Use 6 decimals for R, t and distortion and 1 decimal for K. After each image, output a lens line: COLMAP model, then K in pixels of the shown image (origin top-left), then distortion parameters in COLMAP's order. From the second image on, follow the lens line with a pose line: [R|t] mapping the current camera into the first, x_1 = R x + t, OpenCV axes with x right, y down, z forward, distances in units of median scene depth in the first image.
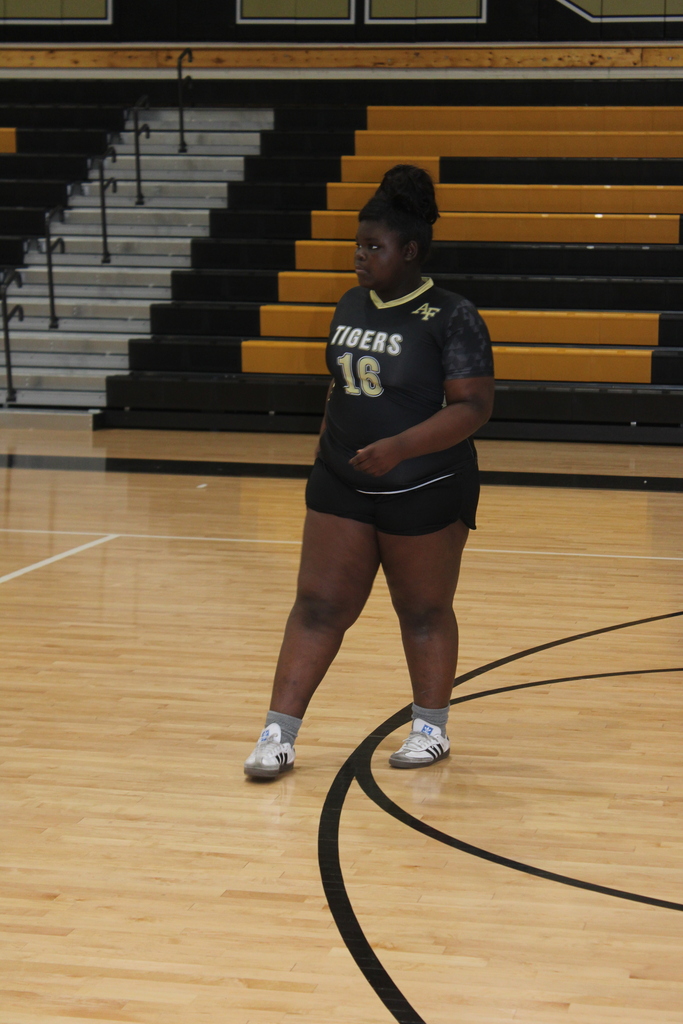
lens RADIAL K [[2580.8, 0, 341.5], [0, 2580.8, 512.0], [0, 0, 1]] dist [0.042777, 1.537600]
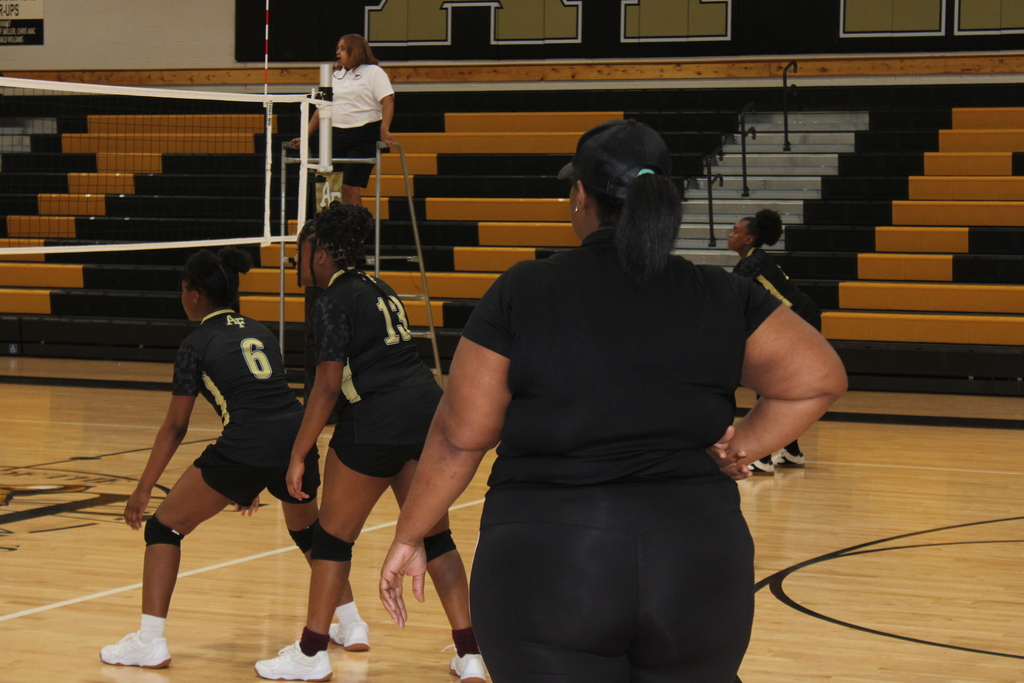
lens RADIAL K [[2580.8, 0, 512.0], [0, 2580.8, 341.5], [0, 0, 1]] dist [0.042777, 1.537600]
pose [[0.980841, 0.006219, -0.194713, 0.042043], [-0.018595, 0.997916, -0.061795, 0.017180], [0.193923, 0.064232, 0.978912, -0.130978]]
